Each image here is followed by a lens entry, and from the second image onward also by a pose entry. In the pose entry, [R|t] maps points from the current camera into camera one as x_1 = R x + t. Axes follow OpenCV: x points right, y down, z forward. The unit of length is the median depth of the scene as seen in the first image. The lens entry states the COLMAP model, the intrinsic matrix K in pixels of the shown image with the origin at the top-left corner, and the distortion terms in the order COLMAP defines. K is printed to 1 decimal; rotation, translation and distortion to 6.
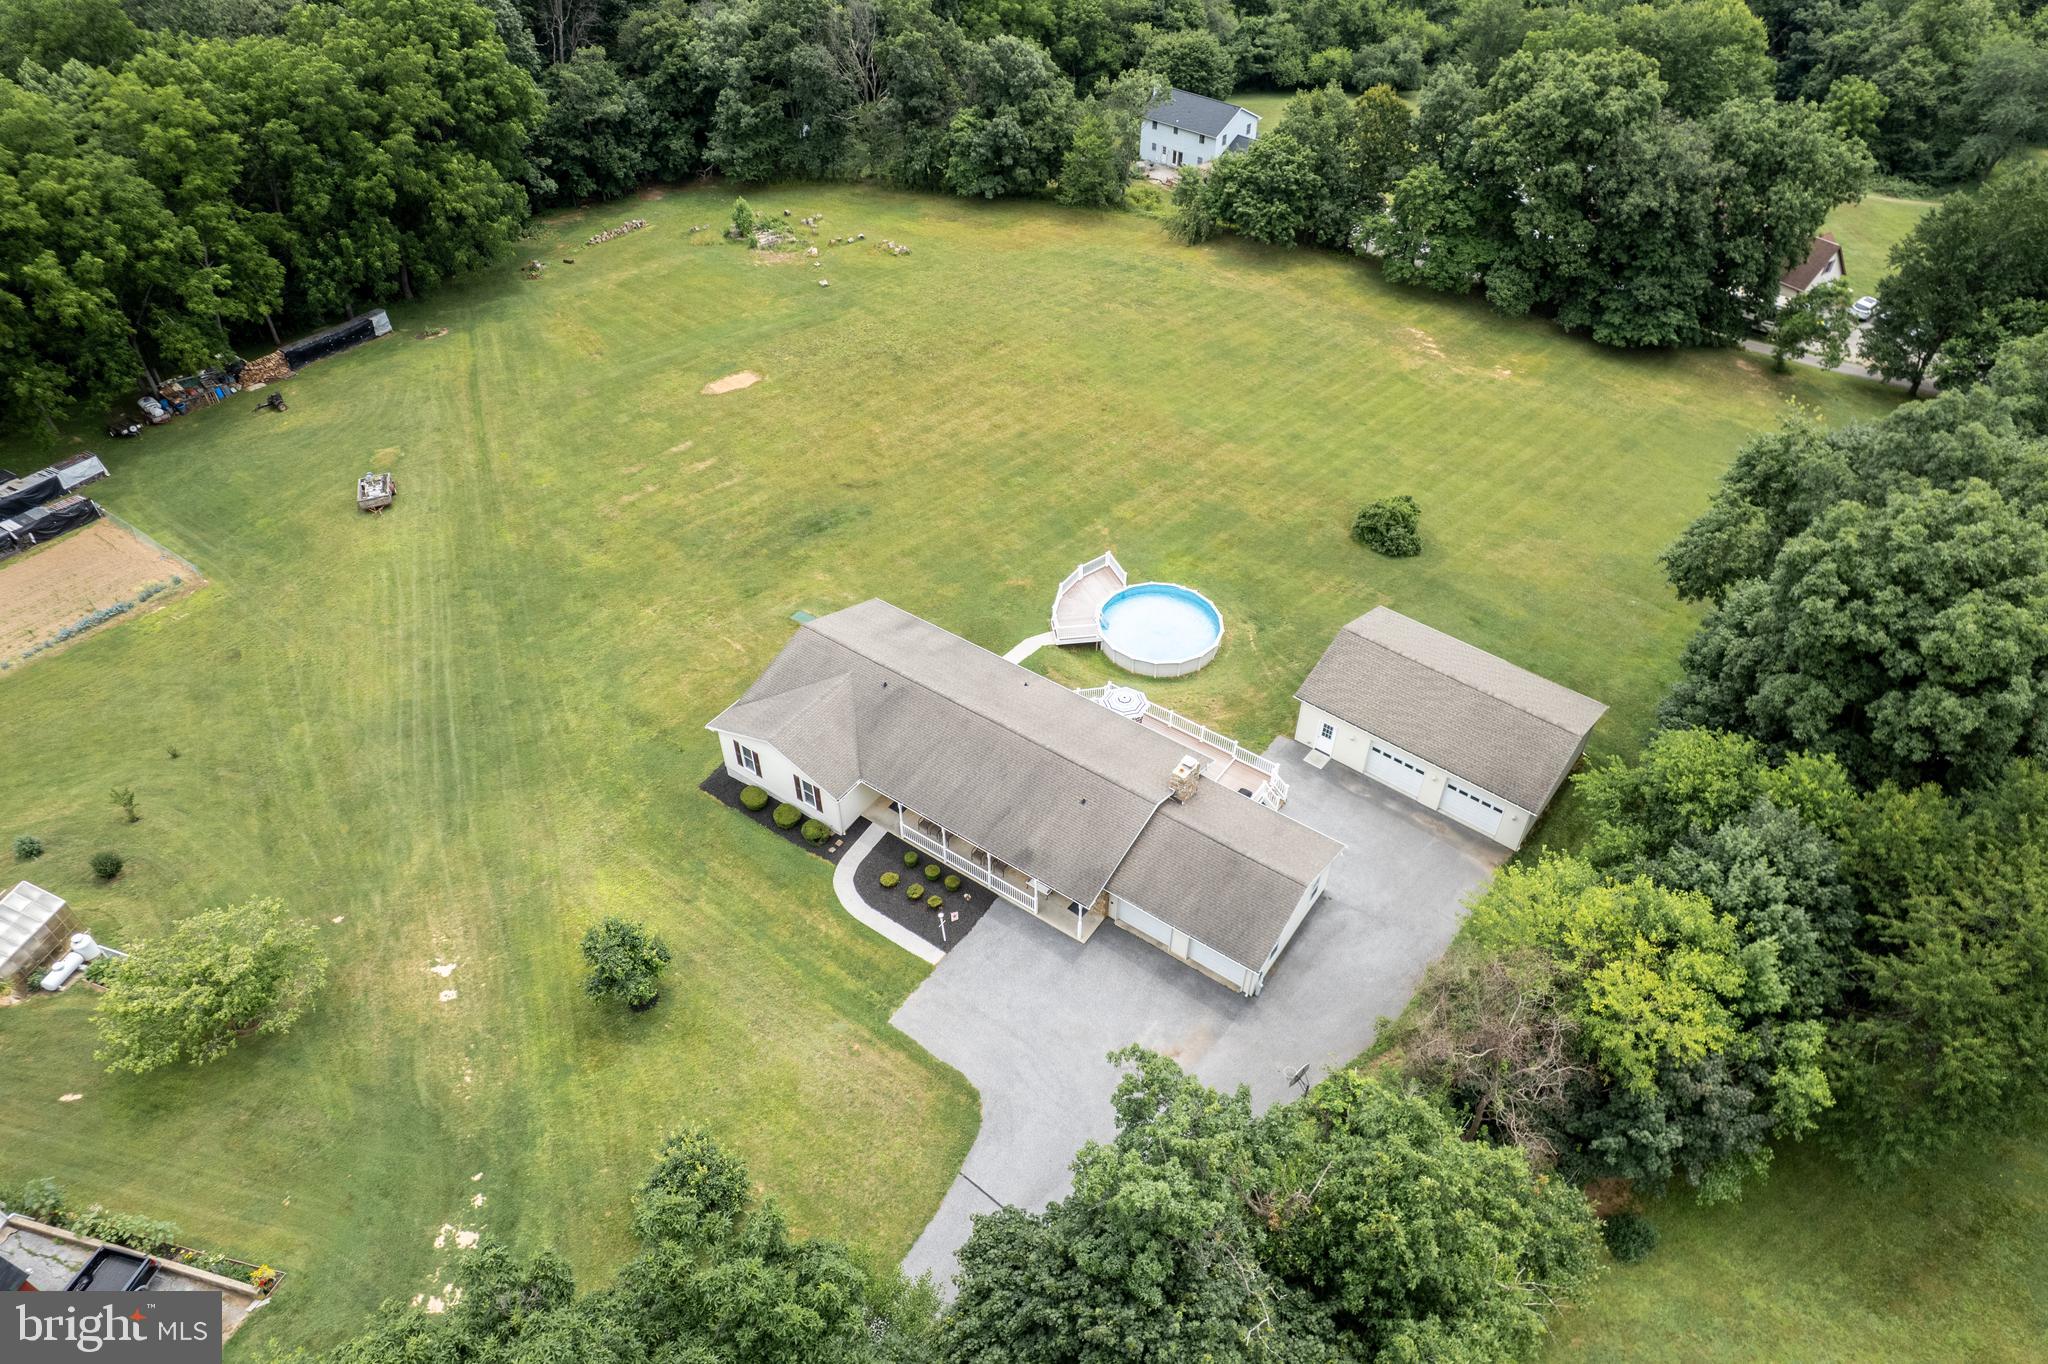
lens RADIAL K [[1305.7, 0, 1027.5], [0, 1305.7, 690.2], [0, 0, 1]] dist [-0.077957, 0.071212]
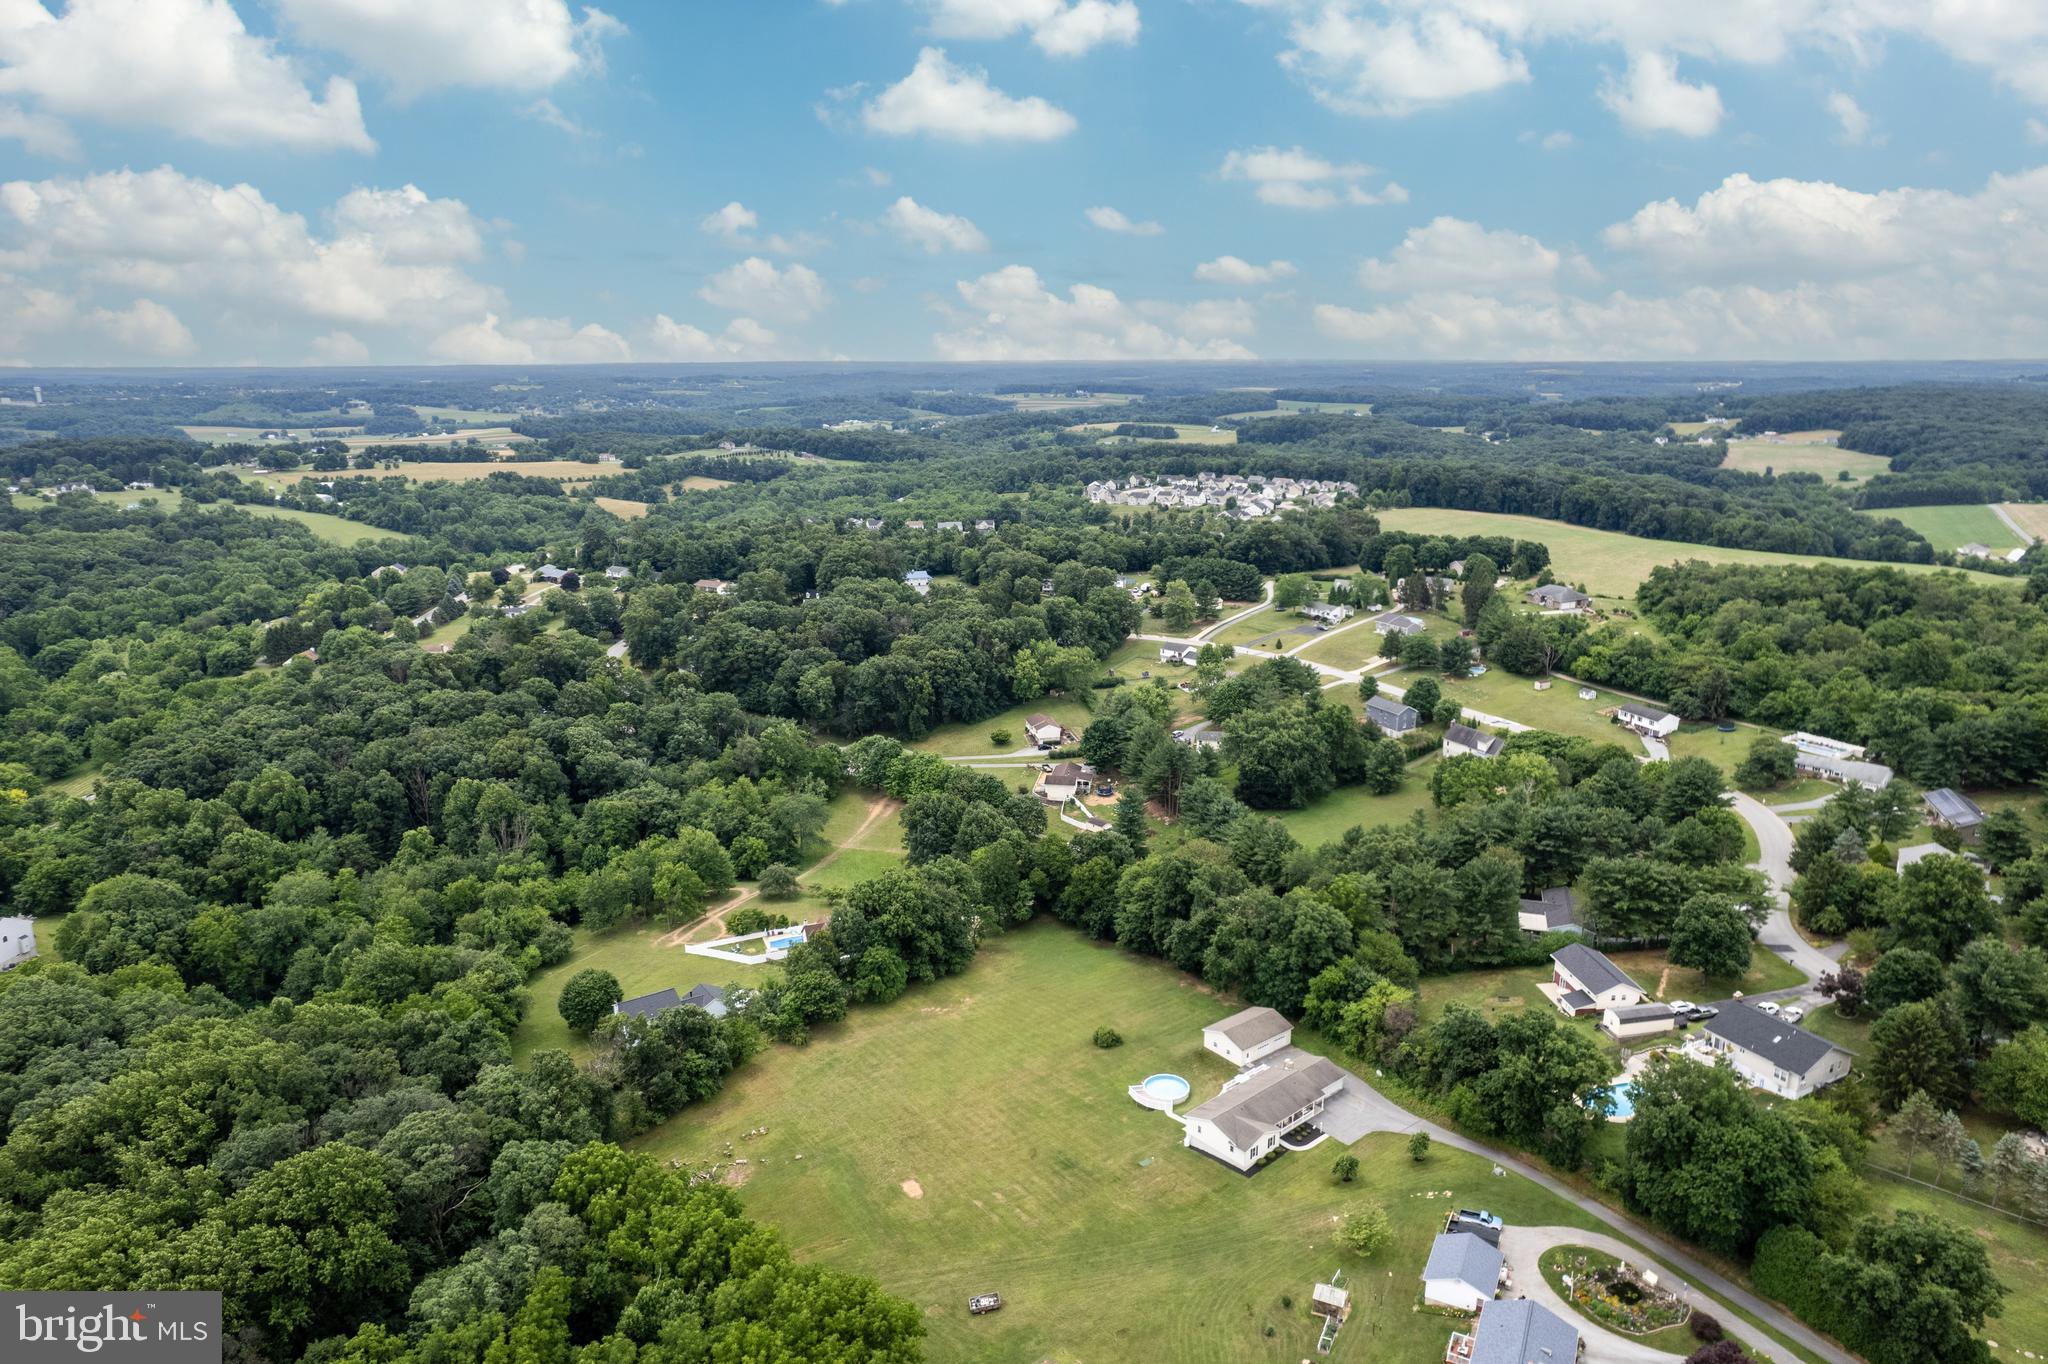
lens RADIAL K [[1302.2, 0, 1024.0], [0, 1302.2, 682.0], [0, 0, 1]] dist [-0.047947, 0.056047]
pose [[0.239678, -0.243077, 0.939930, -2.149673], [0.662068, 0.749031, 0.024884, -0.884123], [-0.710085, 0.616333, 0.340460, -0.230816]]
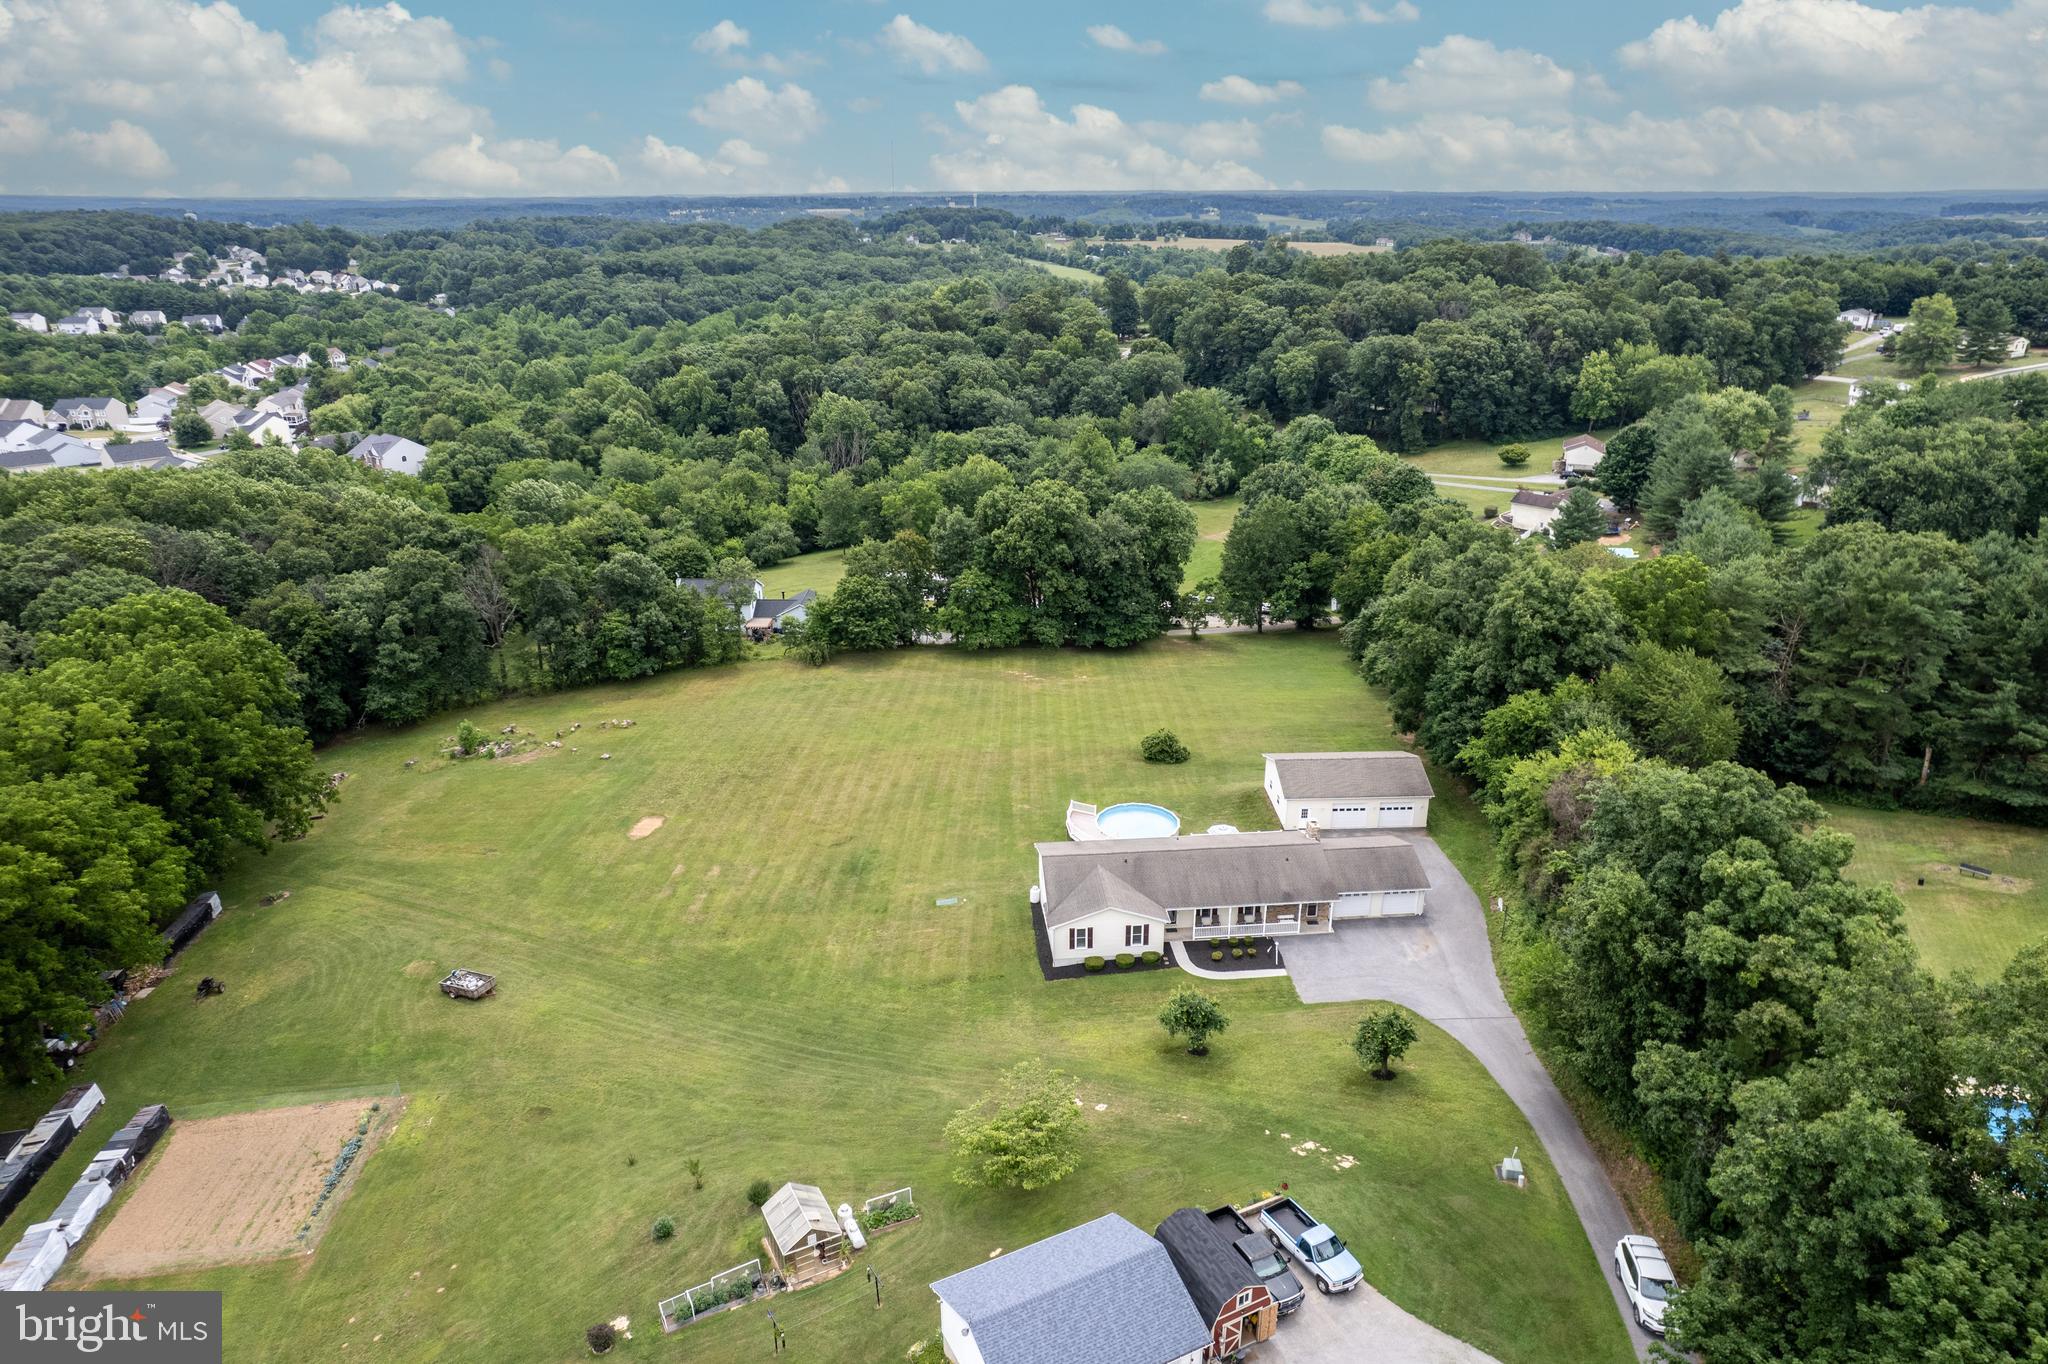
lens RADIAL K [[1302.2, 0, 1024.0], [0, 1302.2, 682.0], [0, 0, 1]] dist [-0.047947, 0.056047]
pose [[0.759980, -0.239432, 0.604237, -0.792641], [0.444879, 0.869389, -0.215046, 0.065070], [-0.473828, 0.432243, 0.767237, -0.146226]]
